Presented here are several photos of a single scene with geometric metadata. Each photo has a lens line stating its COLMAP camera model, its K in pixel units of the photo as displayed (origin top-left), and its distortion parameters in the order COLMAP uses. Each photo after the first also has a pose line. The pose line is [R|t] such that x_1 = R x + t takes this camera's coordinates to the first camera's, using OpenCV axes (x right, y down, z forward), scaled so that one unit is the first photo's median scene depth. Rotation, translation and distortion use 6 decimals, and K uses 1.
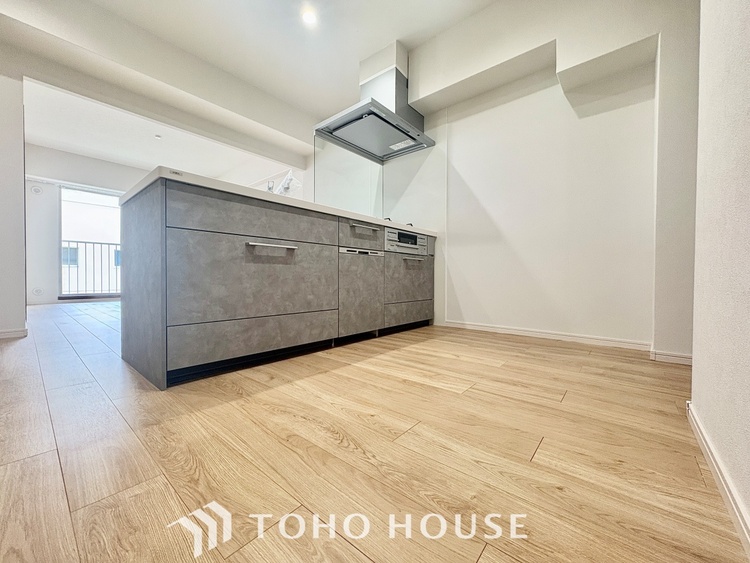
lens RADIAL K [[299.5, 0, 373.8], [0, 299.5, 281.3], [0, 0, 1]] dist [-0.001115, -0.000283]
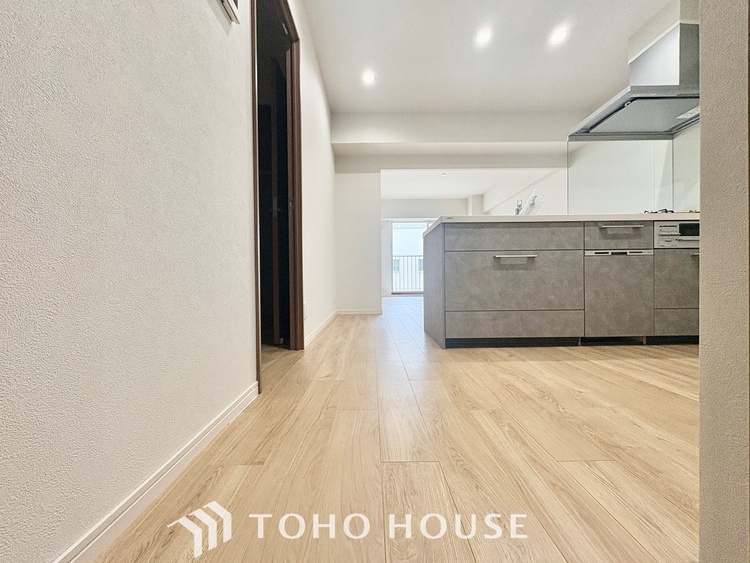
lens RADIAL K [[299.5, 0, 373.8], [0, 299.5, 281.3], [0, 0, 1]] dist [-0.001115, -0.000283]
pose [[0.649895, -0.006406, -0.759997, 0.218082], [0.005454, 0.999978, -0.003765, -0.008094], [0.760004, -0.001698, 0.649916, -0.264473]]
